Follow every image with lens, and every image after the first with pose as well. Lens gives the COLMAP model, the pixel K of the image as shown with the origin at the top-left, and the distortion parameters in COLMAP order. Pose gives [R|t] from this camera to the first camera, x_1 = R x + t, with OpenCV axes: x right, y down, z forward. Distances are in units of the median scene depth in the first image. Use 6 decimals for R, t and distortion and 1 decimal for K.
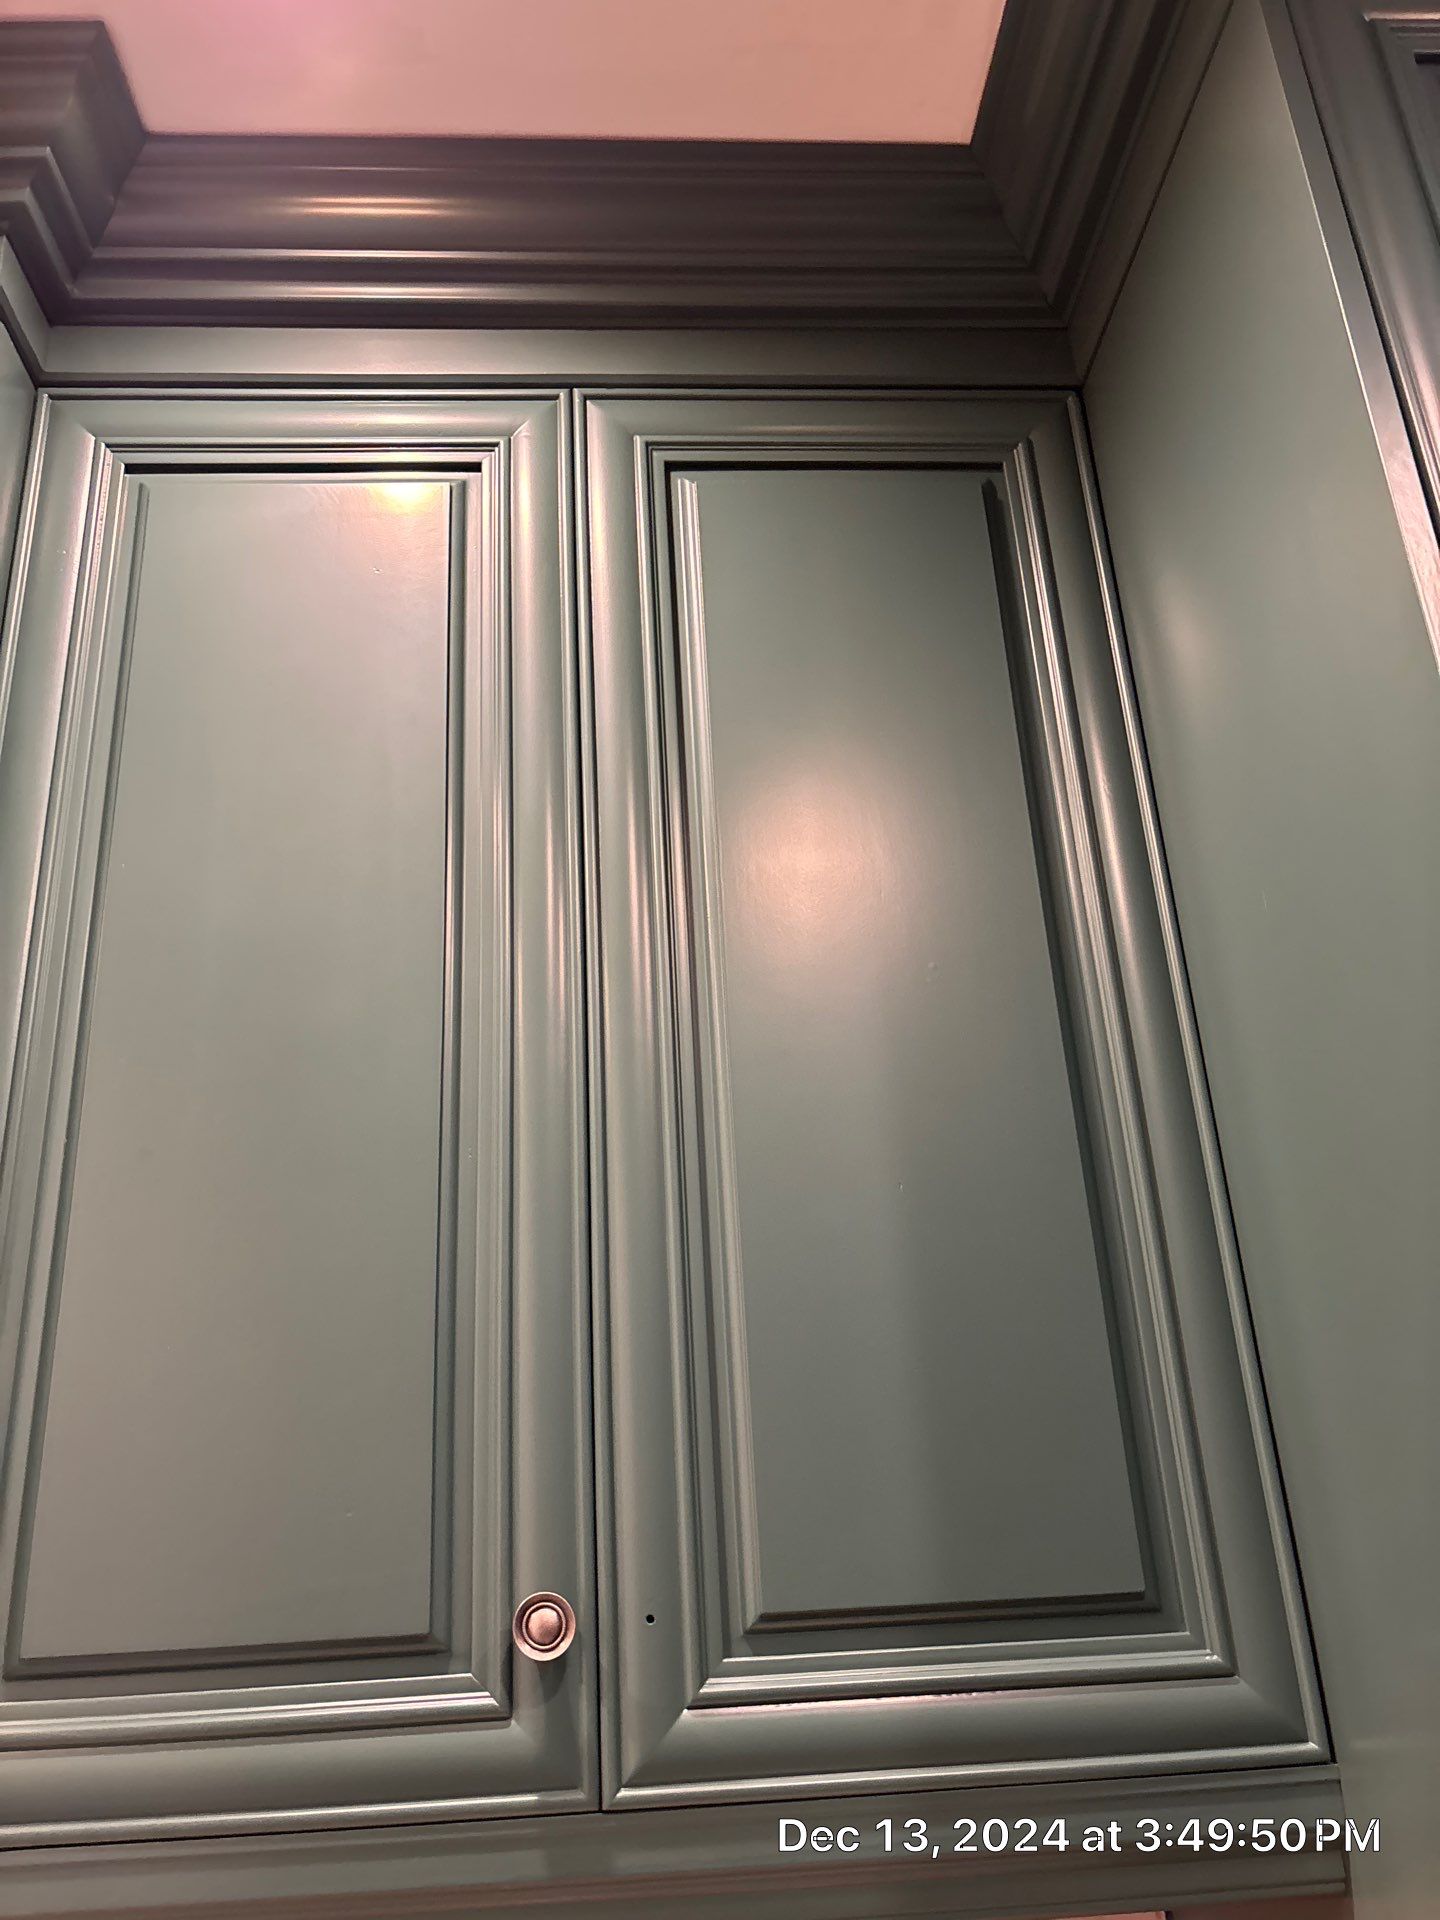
lens RADIAL K [[1445.5, 0, 711.5], [0, 1445.5, 946.6], [0, 0, 1]] dist [0.042633, -0.038678]
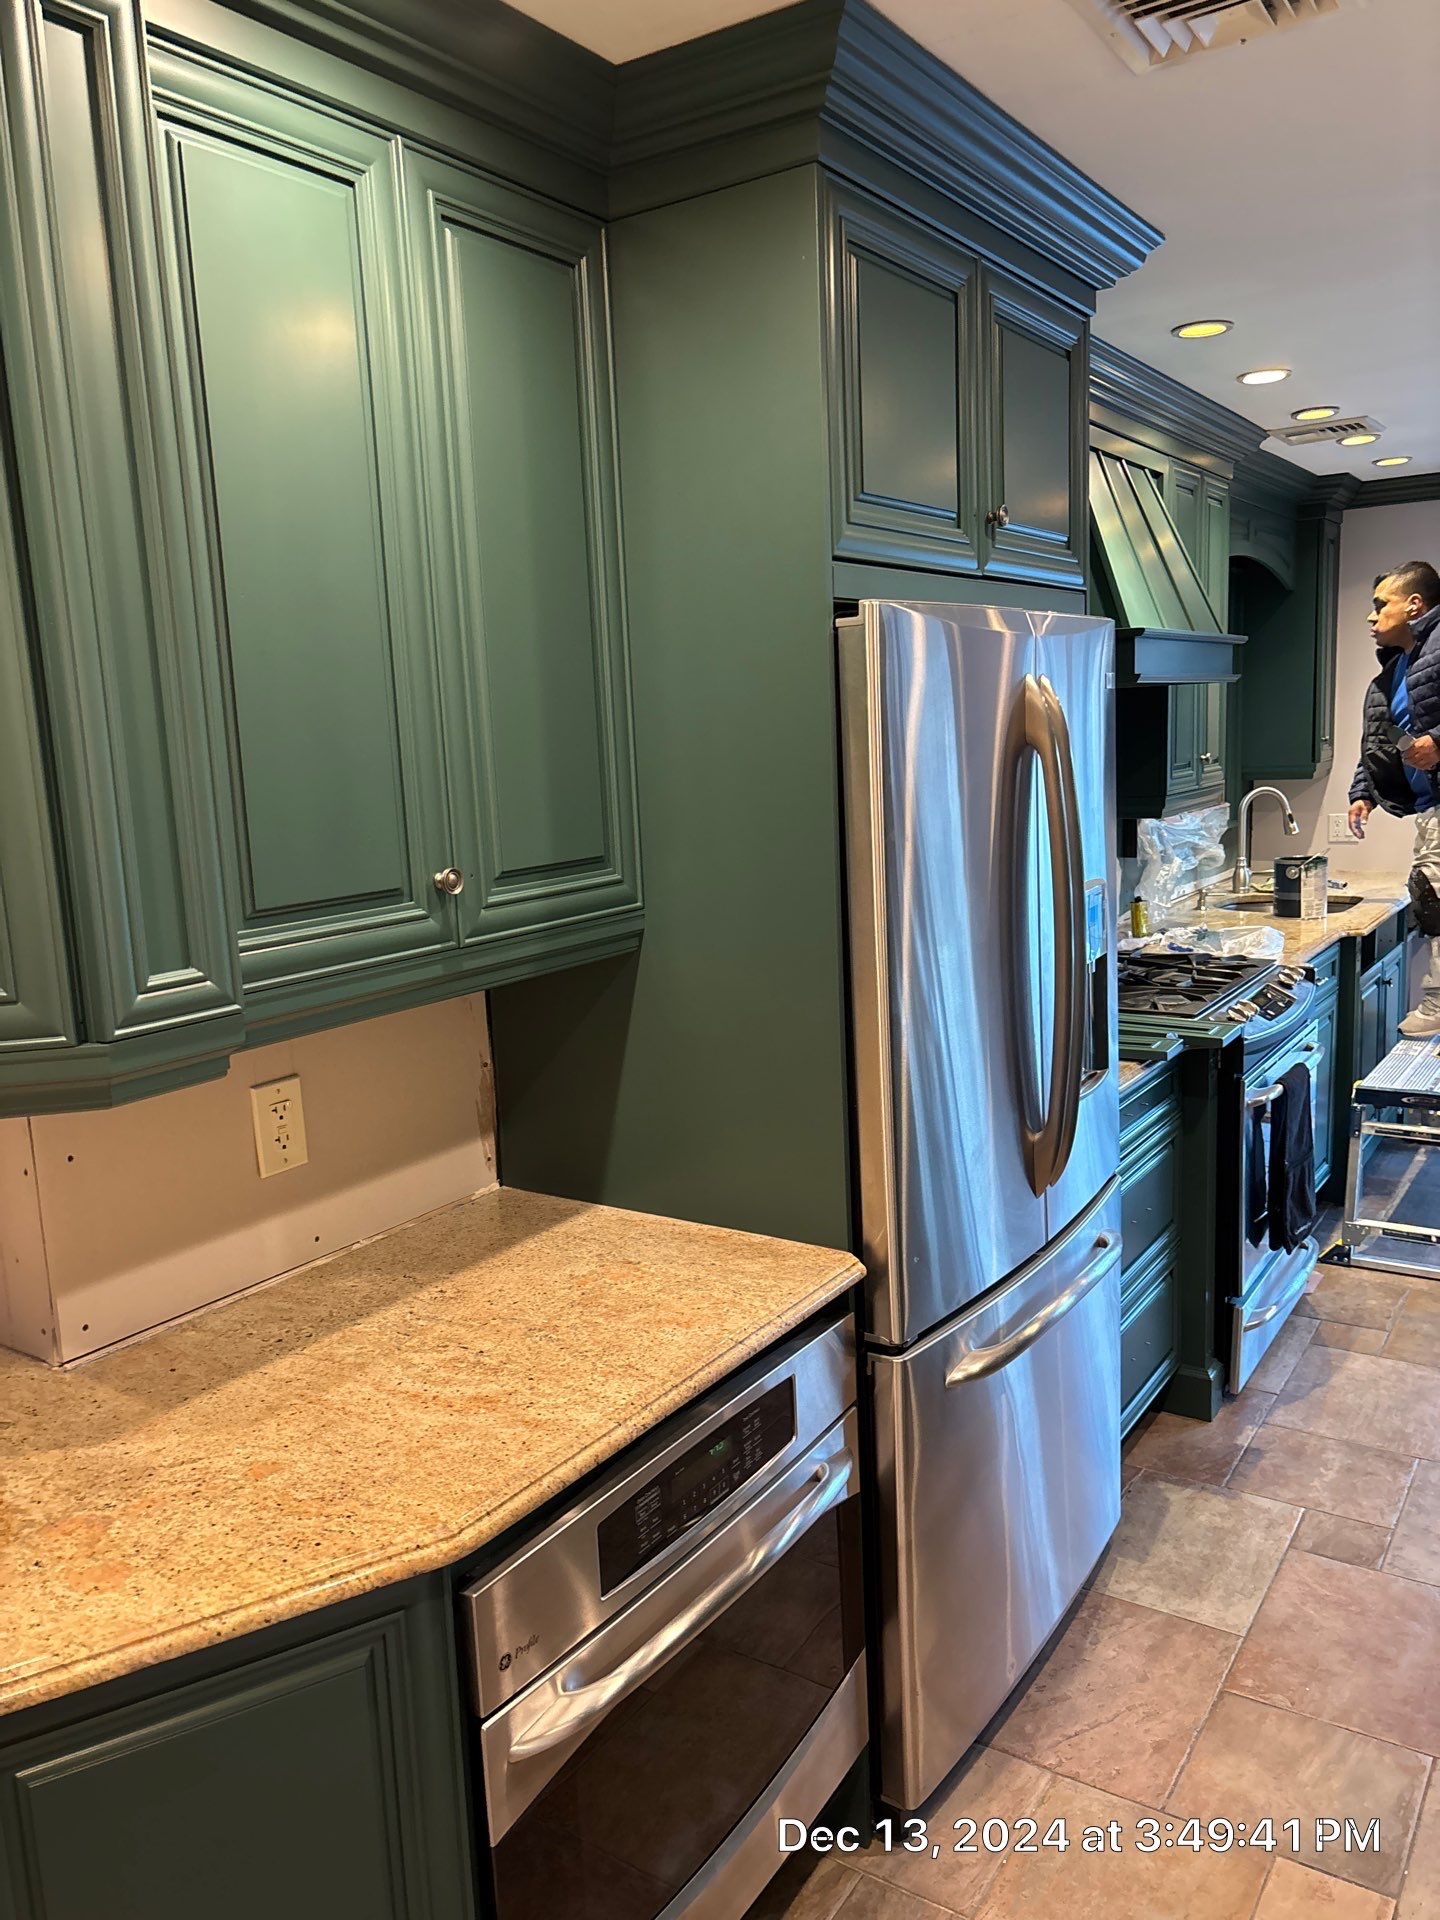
lens RADIAL K [[1445.5, 0, 720.6], [0, 1445.5, 960.5], [0, 0, 1]] dist [0.042633, -0.038678]
pose [[0.590322, -0.105343, 0.800265, -1.382786], [-0.296662, 0.893740, 0.336483, -0.264304], [-0.750674, -0.436041, 0.496343, -0.426625]]
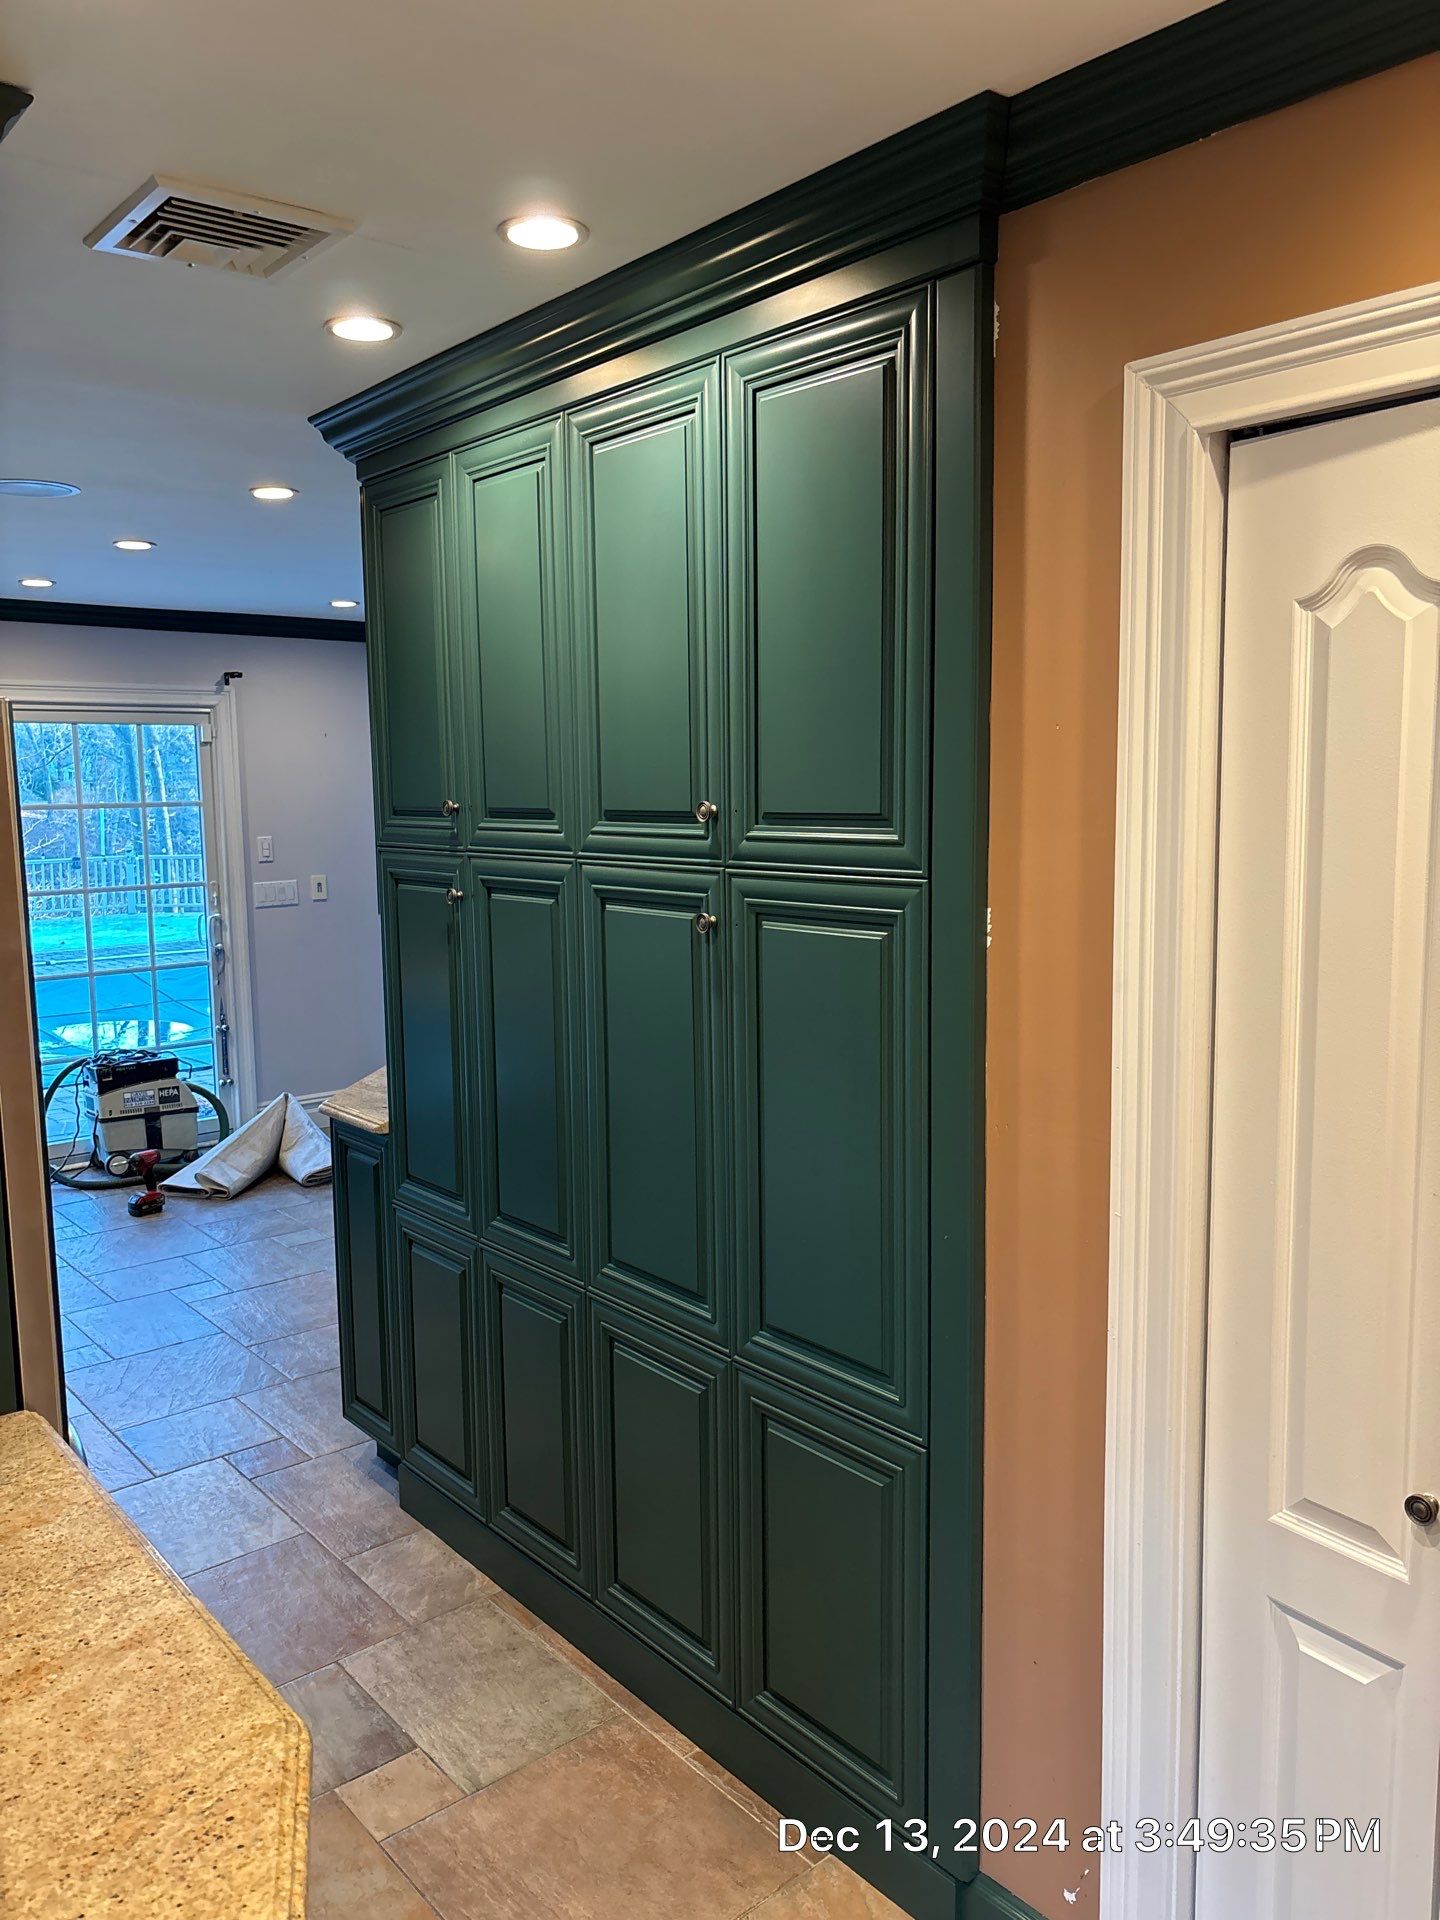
lens RADIAL K [[1445.5, 0, 717.8], [0, 1445.5, 989.8], [0, 0, 1]] dist [0.042633, -0.038678]
pose [[-0.587823, -0.059931, 0.806767, -1.642436], [-0.258020, 0.959059, -0.116753, 0.236271], [-0.766740, -0.276792, -0.579220, 0.839683]]
